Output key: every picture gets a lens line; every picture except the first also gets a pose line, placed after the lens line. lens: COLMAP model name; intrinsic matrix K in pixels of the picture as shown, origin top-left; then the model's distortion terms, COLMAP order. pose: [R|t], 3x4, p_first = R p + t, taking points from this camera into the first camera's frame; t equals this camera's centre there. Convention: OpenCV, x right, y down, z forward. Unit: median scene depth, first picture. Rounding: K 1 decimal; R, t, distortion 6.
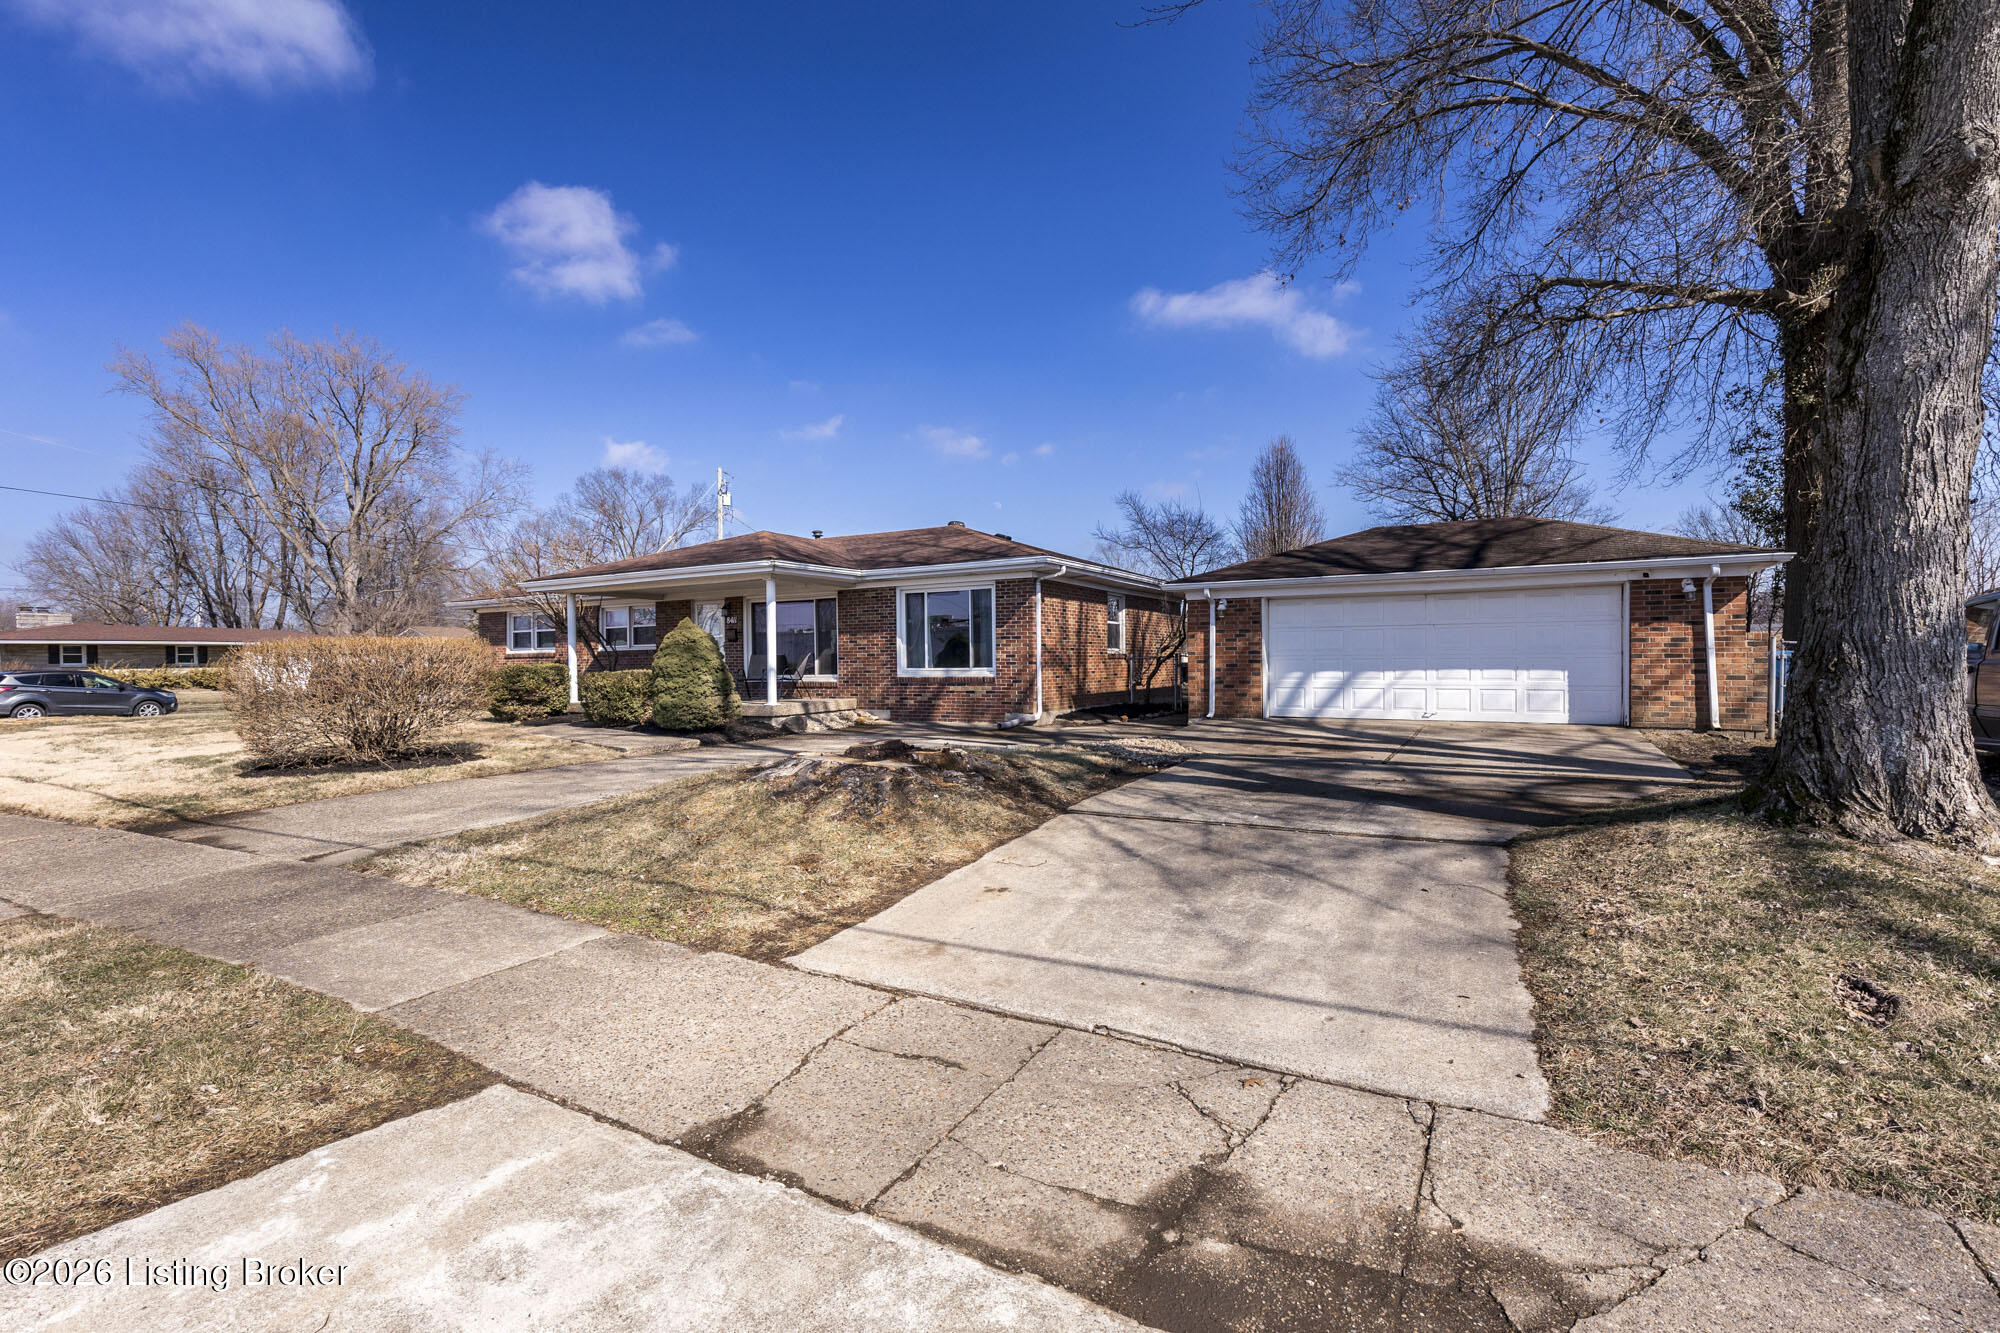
lens RADIAL K [[910.3, 0, 988.8], [0, 910.3, 661.9], [0, 0, 1]] dist [0.005966, -0.000126]
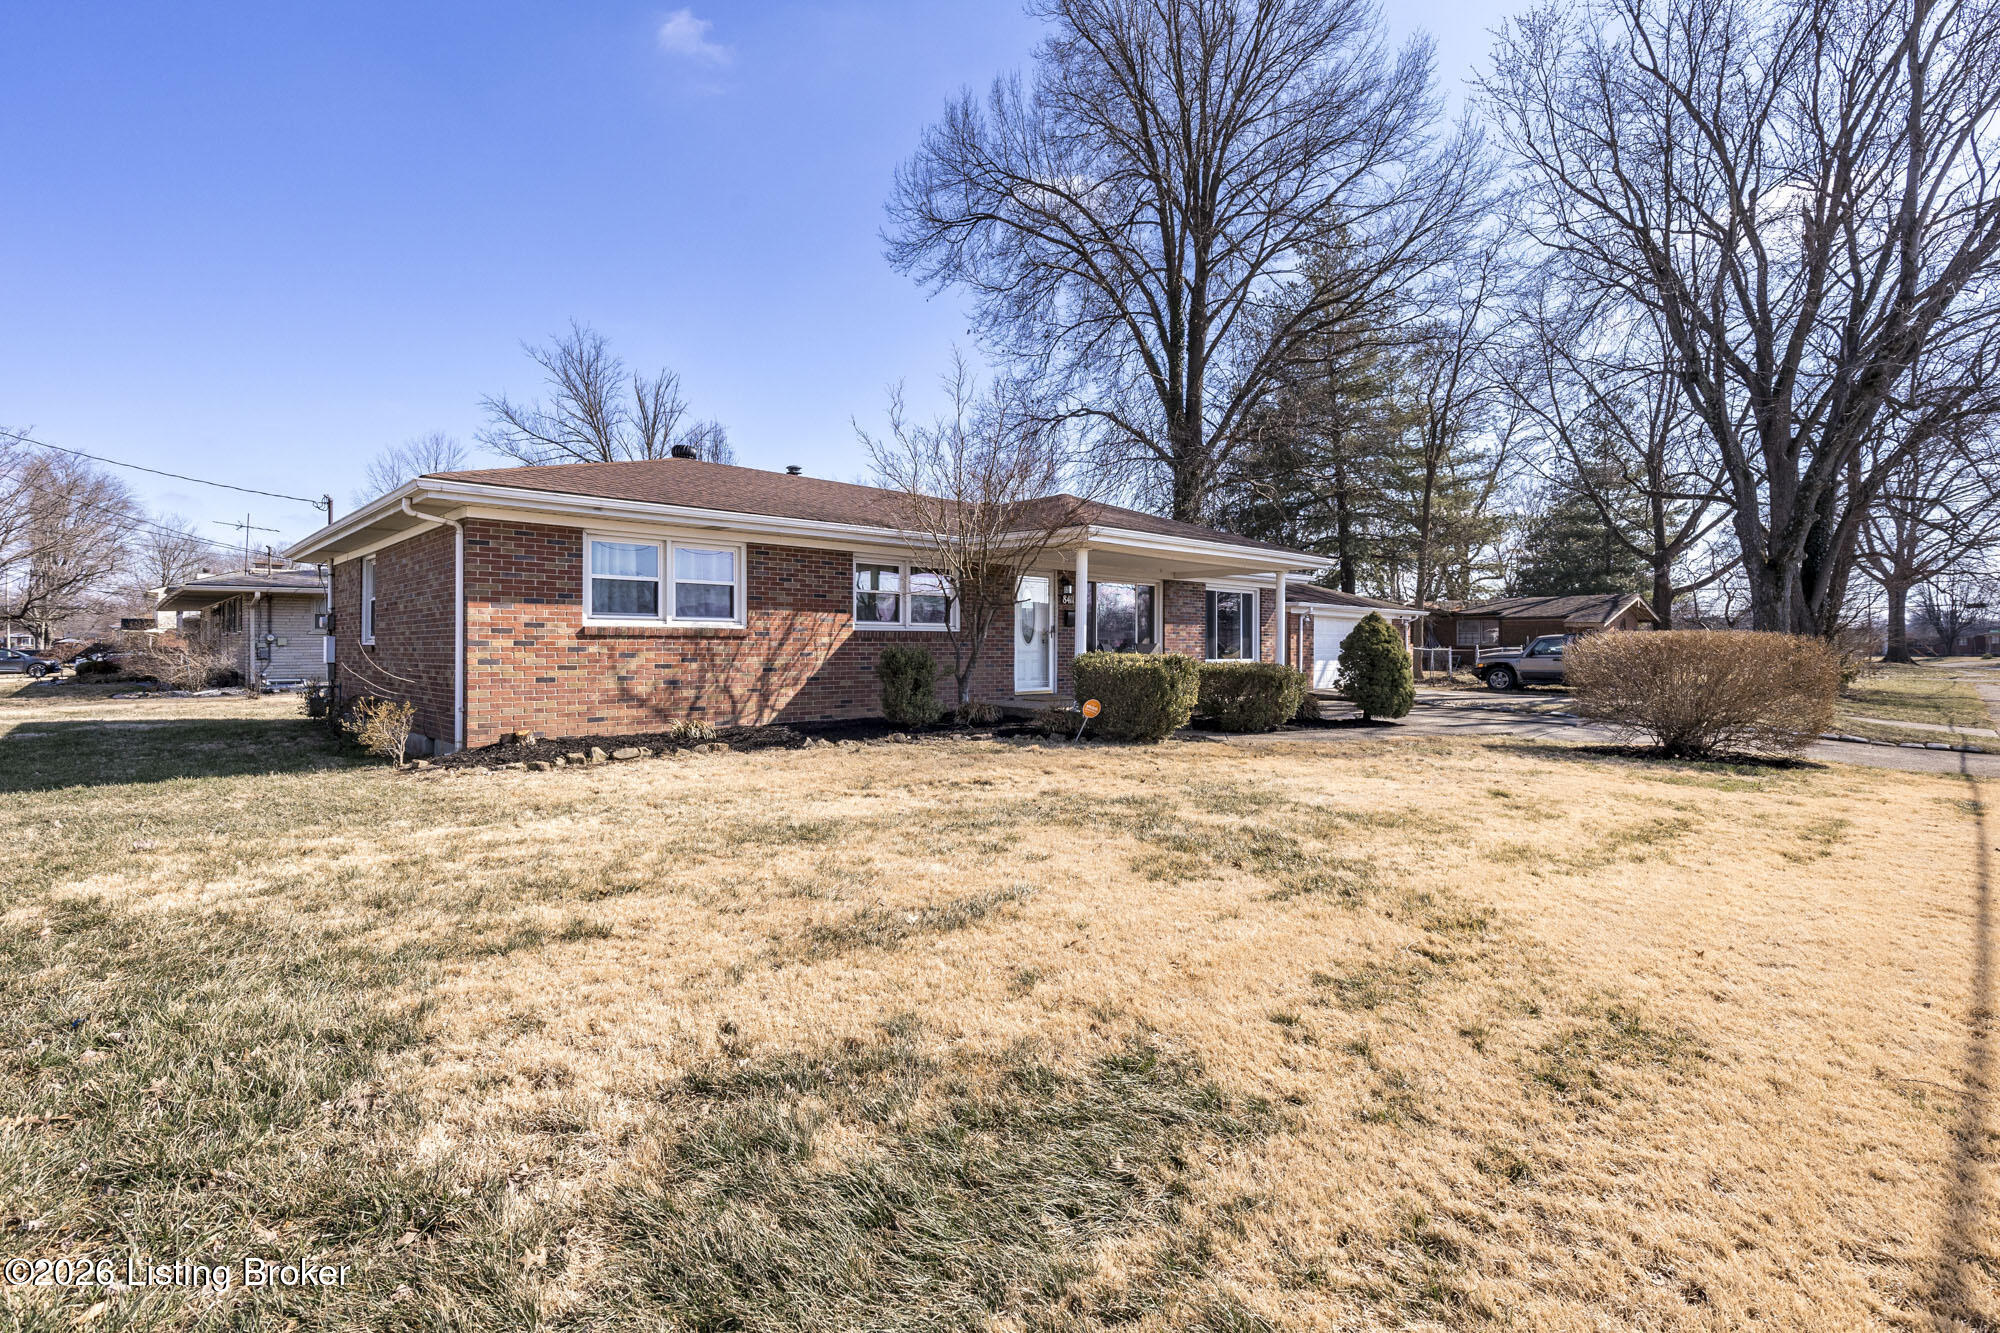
lens RADIAL K [[919.6, 0, 992.3], [0, 919.6, 648.3], [0, 0, 1]] dist [0.007099, -0.000097]
pose [[0.288311, 0.011796, 0.957464, -1.368515], [-0.006488, 0.999925, -0.010366, 0.008114], [-0.957515, -0.003223, 0.288366, 1.050212]]
